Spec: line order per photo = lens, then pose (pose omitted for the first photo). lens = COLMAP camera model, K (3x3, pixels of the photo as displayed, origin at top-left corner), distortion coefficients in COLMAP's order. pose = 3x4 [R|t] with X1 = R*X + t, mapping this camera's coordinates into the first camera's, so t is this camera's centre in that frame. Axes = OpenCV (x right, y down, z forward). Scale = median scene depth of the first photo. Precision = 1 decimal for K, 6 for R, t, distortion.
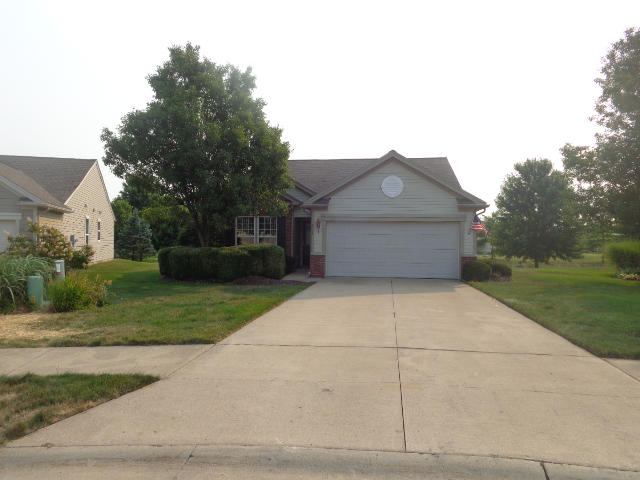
lens RADIAL K [[479.5, 0, 320.0], [0, 479.5, 240.0], [0, 0, 1]] dist [-0.003749, 0.002286]
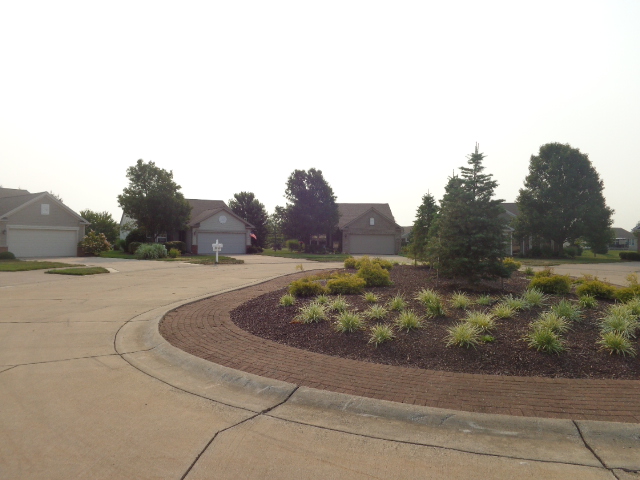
lens RADIAL K [[479.5, 0, 320.0], [0, 479.5, 240.0], [0, 0, 1]] dist [-0.003749, 0.002286]
pose [[0.797832, 0.003779, 0.602868, -1.057877], [-0.006471, 0.999976, 0.002295, -0.007141], [-0.602845, -0.005732, 0.797838, -1.508715]]
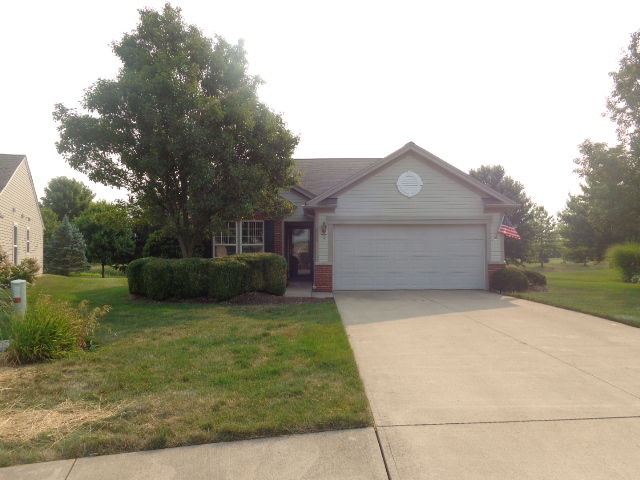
lens RADIAL K [[479.5, 0, 320.0], [0, 479.5, 240.0], [0, 0, 1]] dist [-0.003749, 0.002286]
pose [[0.989009, -0.011517, 0.147405, -0.139786], [0.014515, 0.999709, -0.019276, 0.003371], [-0.147140, 0.021204, 0.988888, 0.174148]]
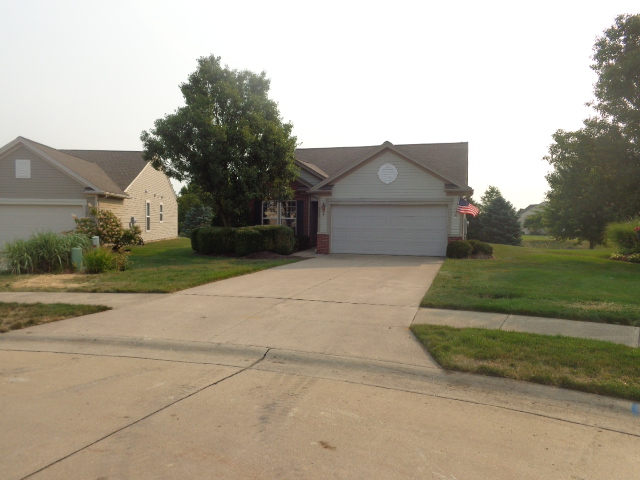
lens RADIAL K [[479.5, 0, 320.0], [0, 479.5, 240.0], [0, 0, 1]] dist [-0.003749, 0.002286]
pose [[0.986066, 0.007463, -0.166184, 0.185671], [-0.000719, 0.999175, 0.040601, -0.002021], [0.166350, -0.039916, 0.985259, -0.138115]]
